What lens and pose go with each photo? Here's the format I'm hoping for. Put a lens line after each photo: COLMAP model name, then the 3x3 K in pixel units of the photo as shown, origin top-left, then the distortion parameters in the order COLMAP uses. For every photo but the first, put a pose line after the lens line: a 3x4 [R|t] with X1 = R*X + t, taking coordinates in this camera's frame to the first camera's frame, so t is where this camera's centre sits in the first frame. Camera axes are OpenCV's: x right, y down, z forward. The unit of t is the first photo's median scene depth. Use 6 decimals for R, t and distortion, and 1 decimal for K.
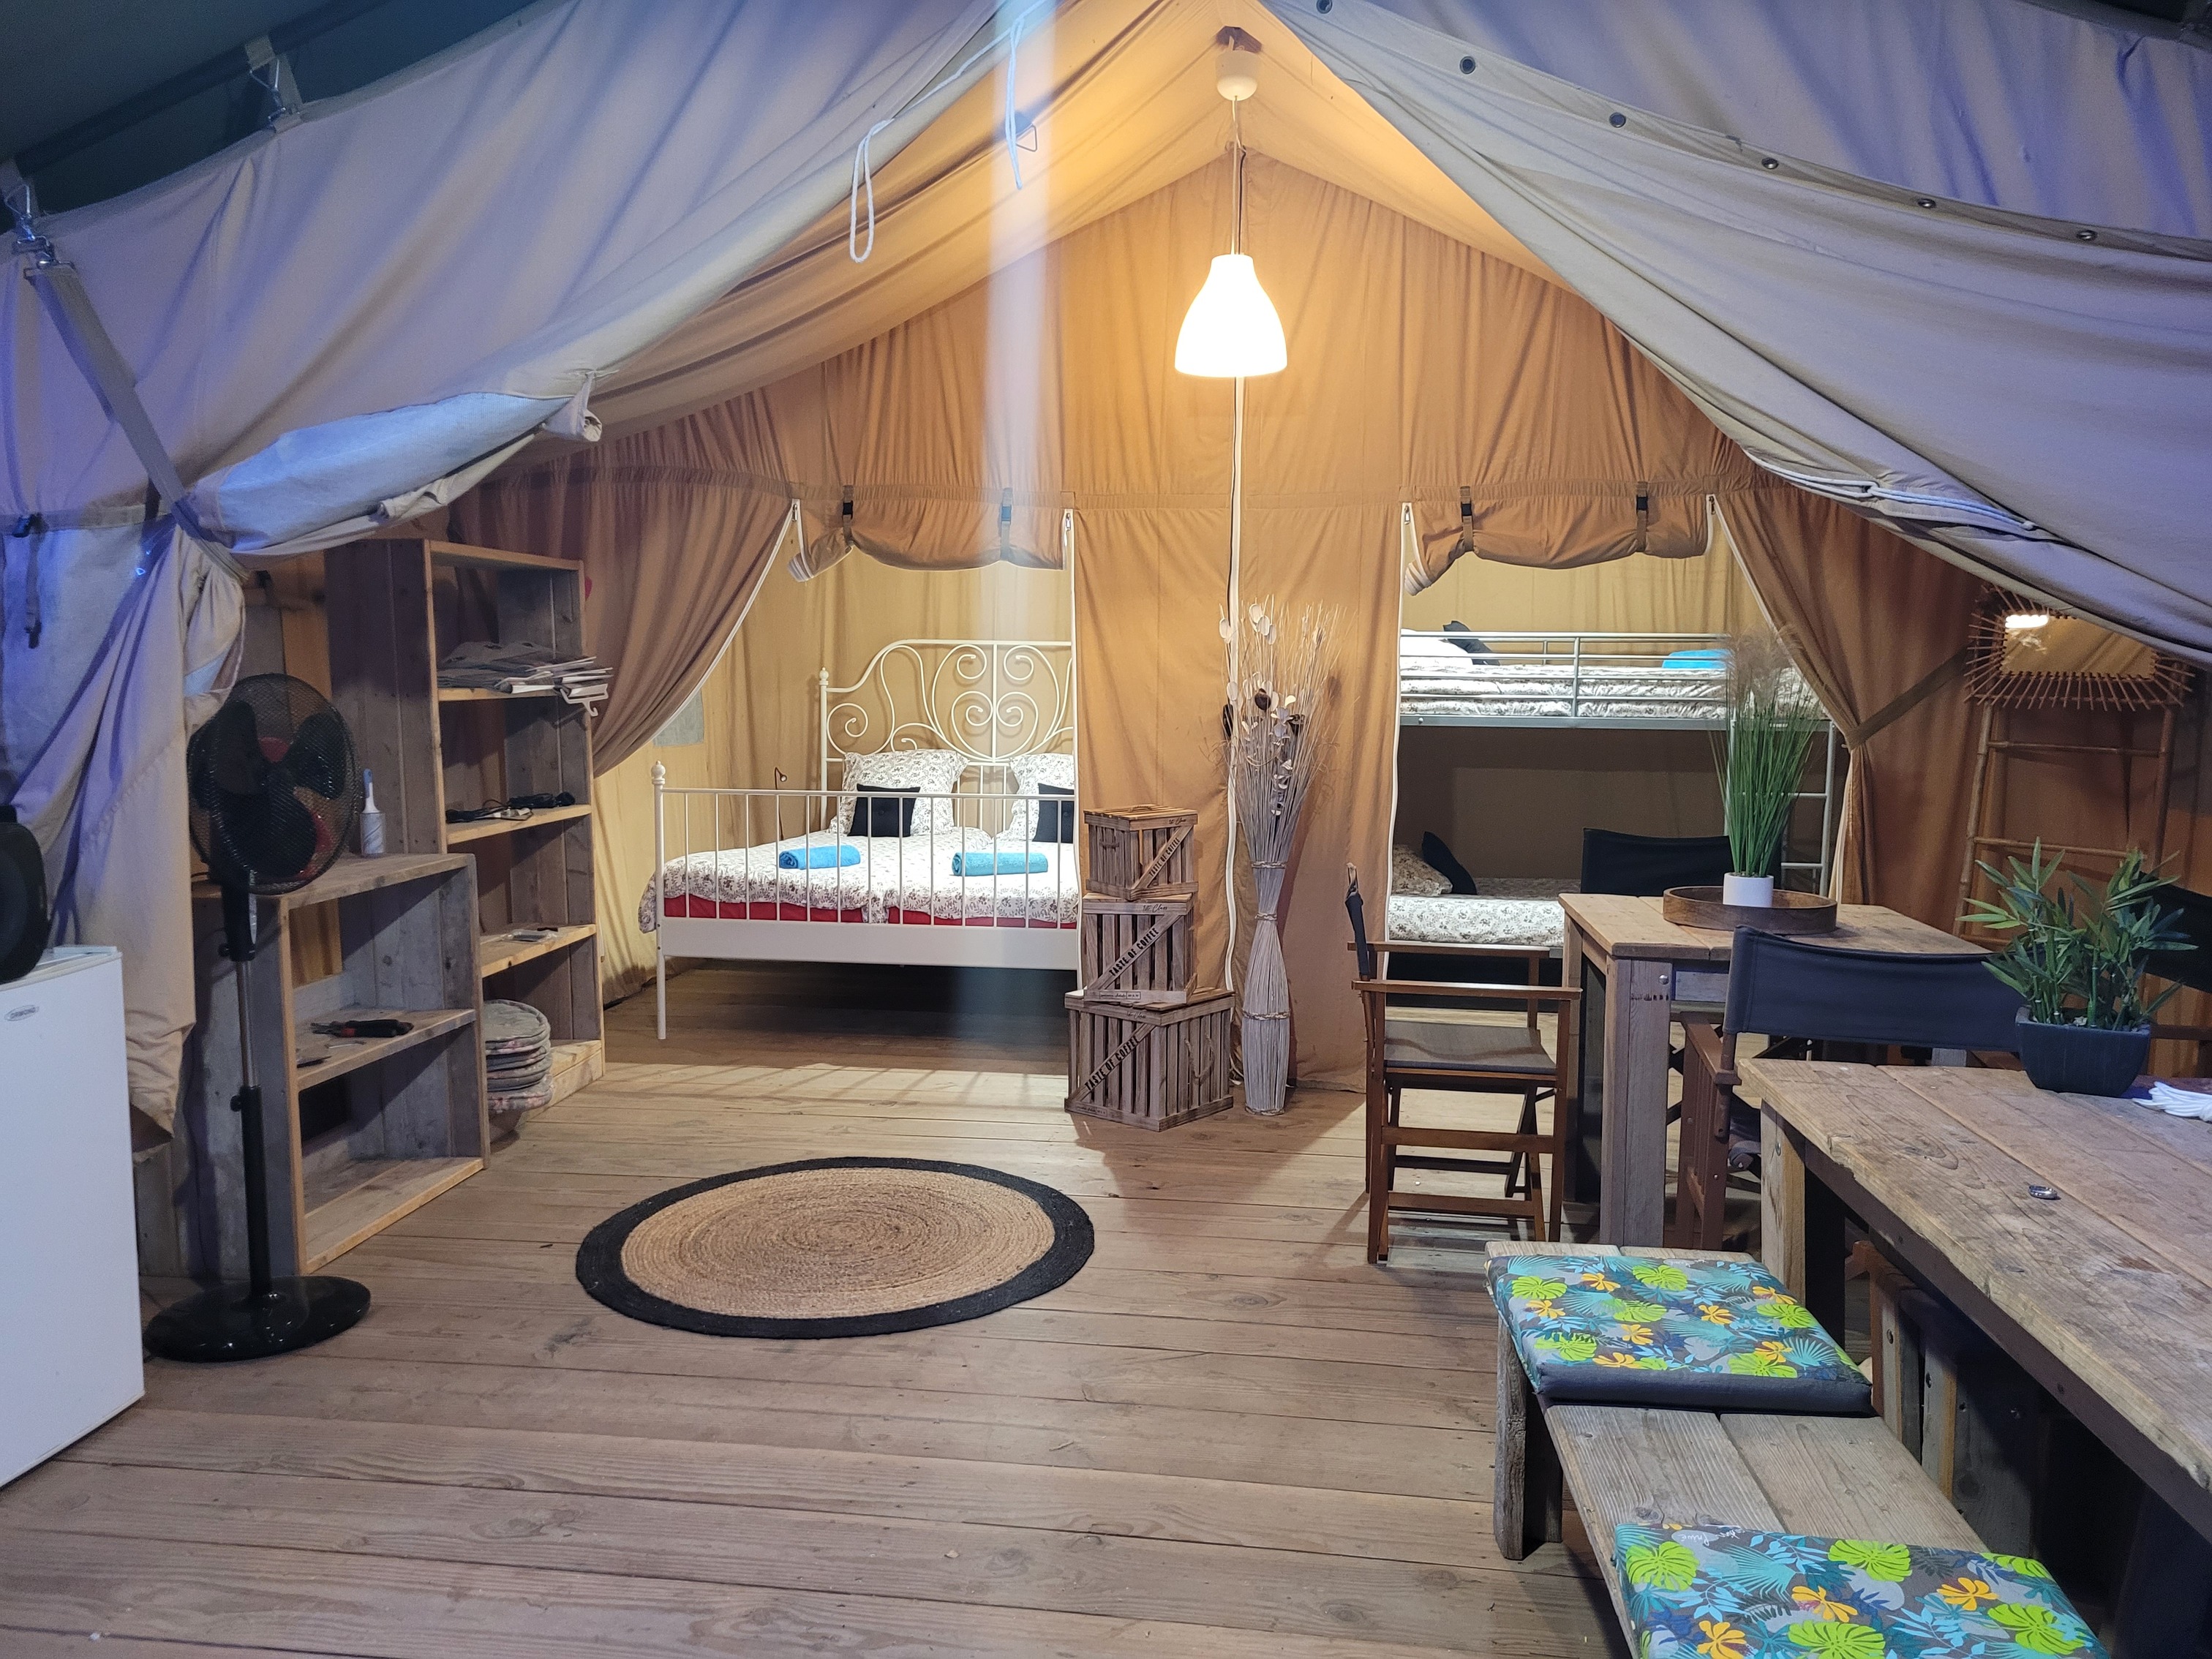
lens RADIAL K [[1695.4, 0, 1106.0], [0, 1695.4, 829.5], [0, 0, 1]] dist [0.032776, -0.001864]
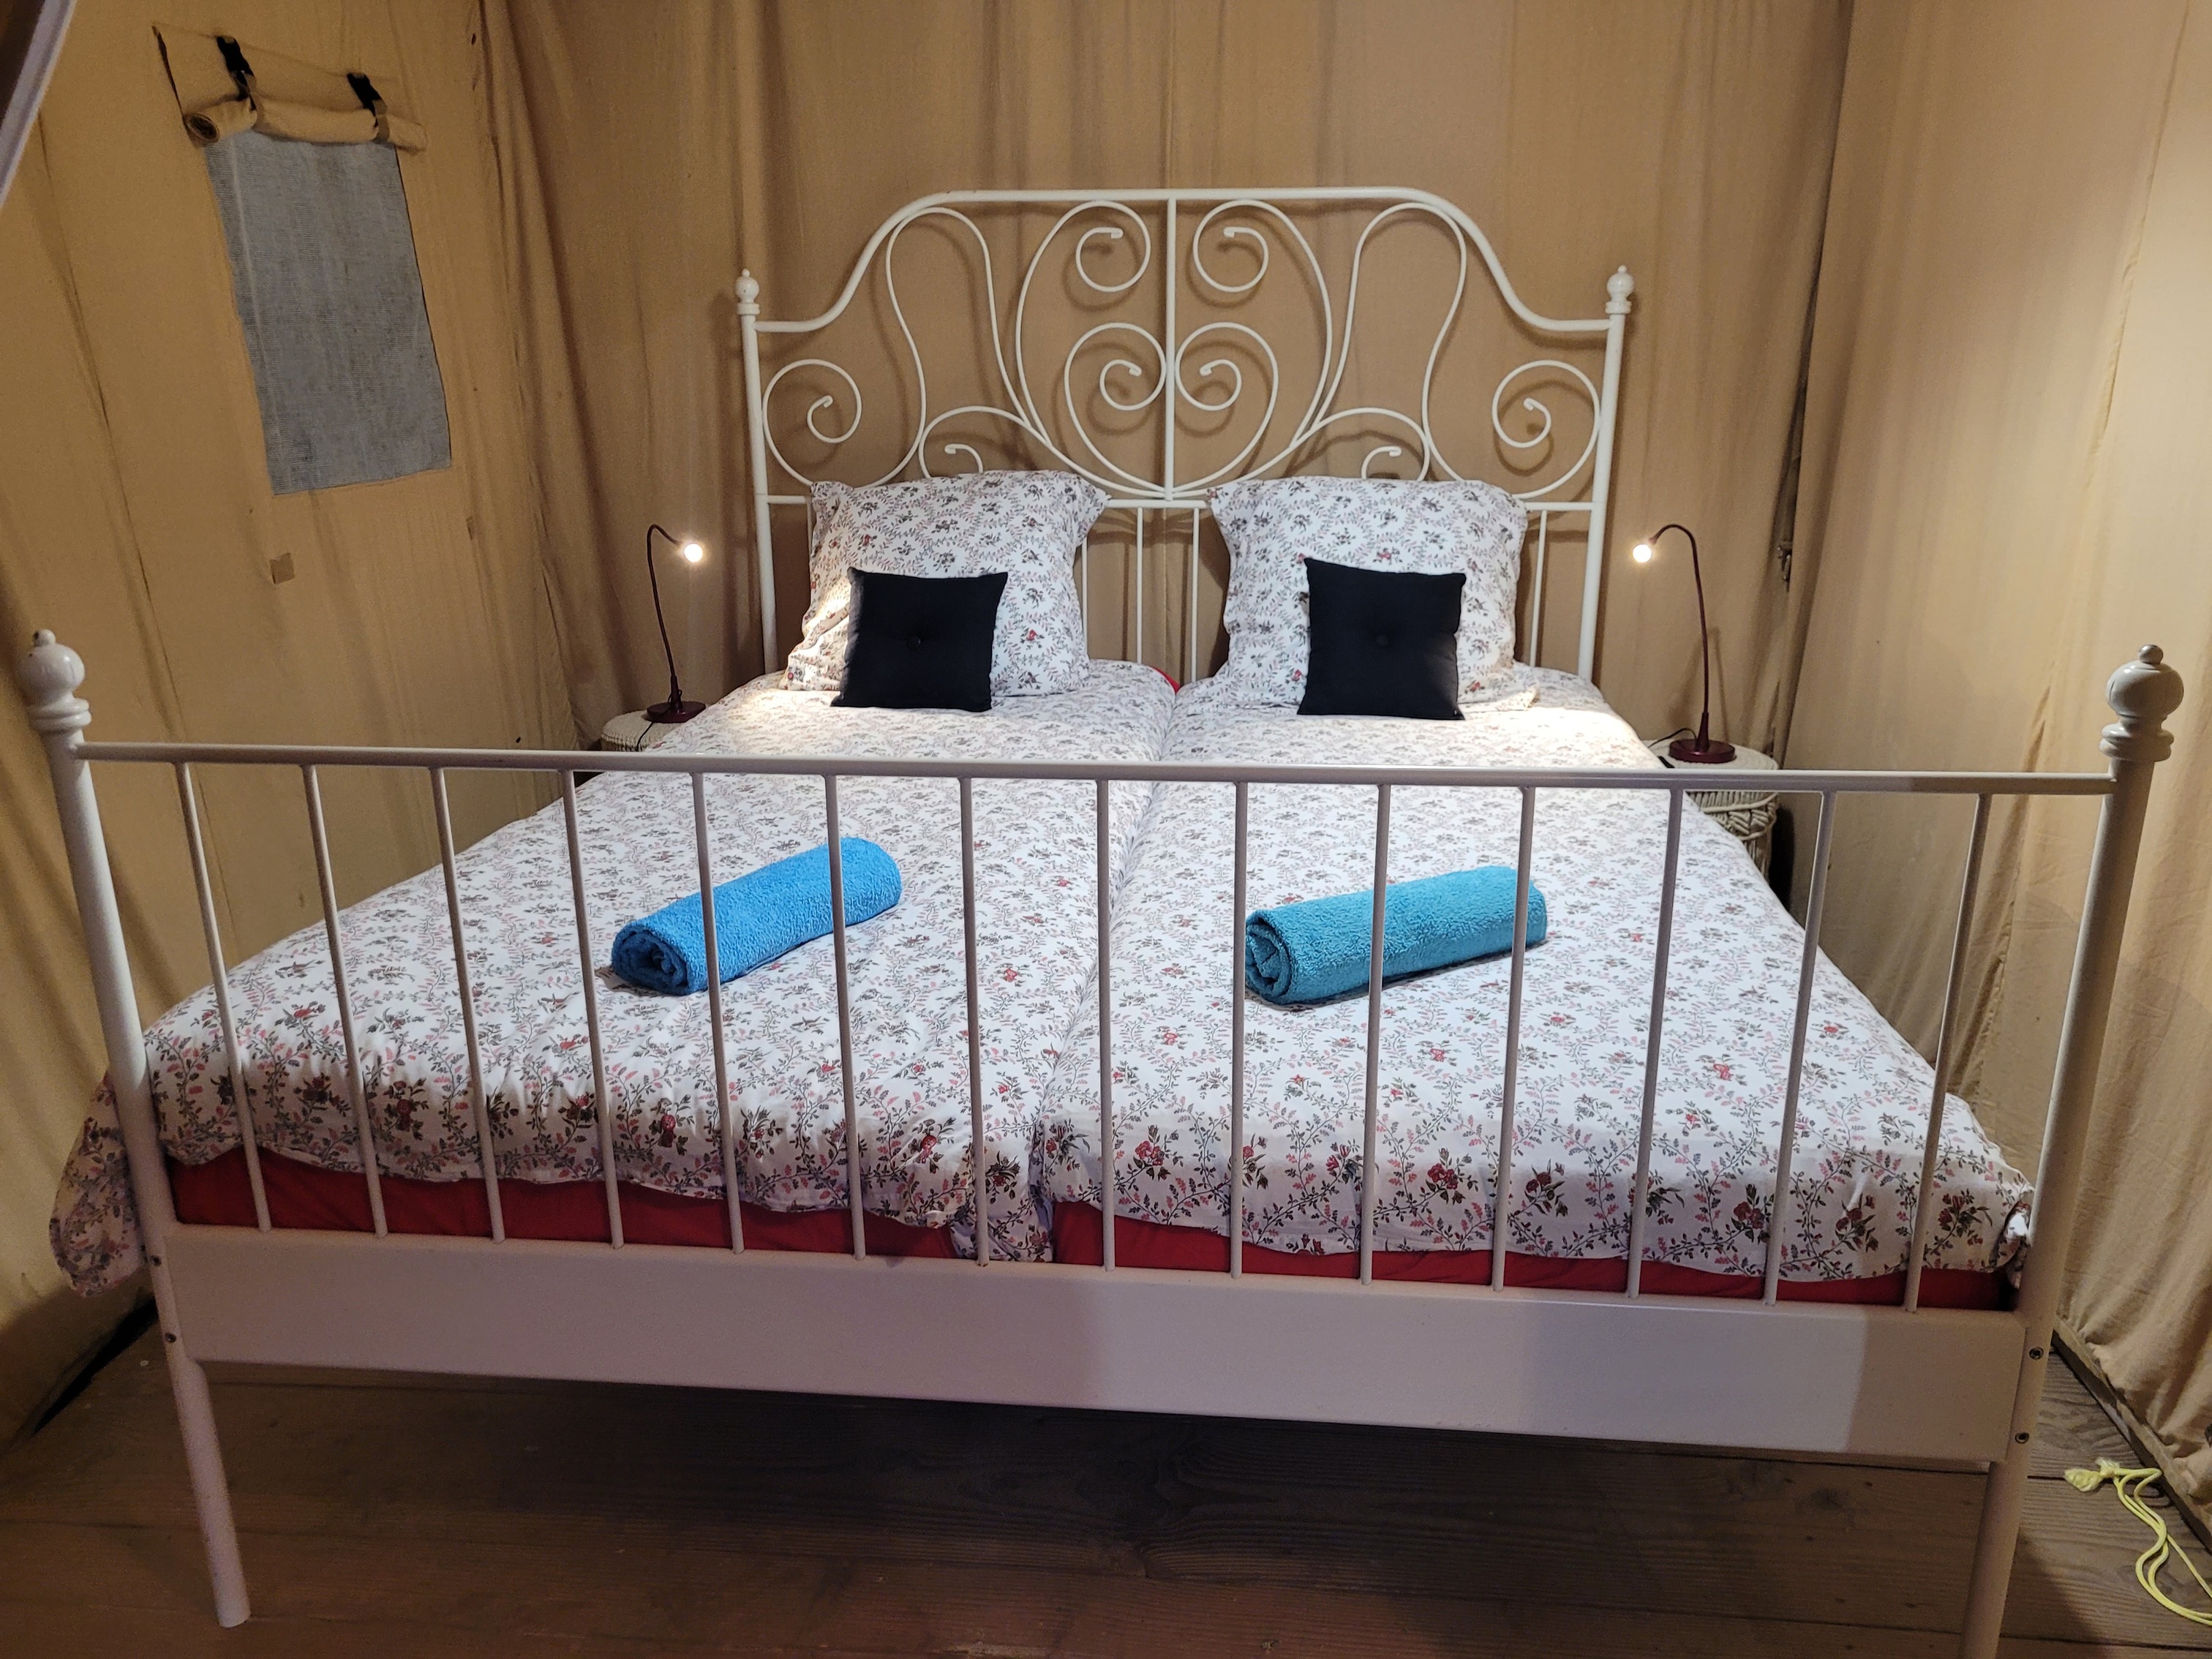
lens RADIAL K [[1695.4, 0, 1106.0], [0, 1695.4, 829.5], [0, 0, 1]] dist [0.032776, -0.001864]
pose [[0.999358, -0.027004, 0.023525, -0.122875], [0.021823, 0.979990, 0.197846, -0.056265], [-0.028397, -0.197206, 0.979951, 0.752125]]
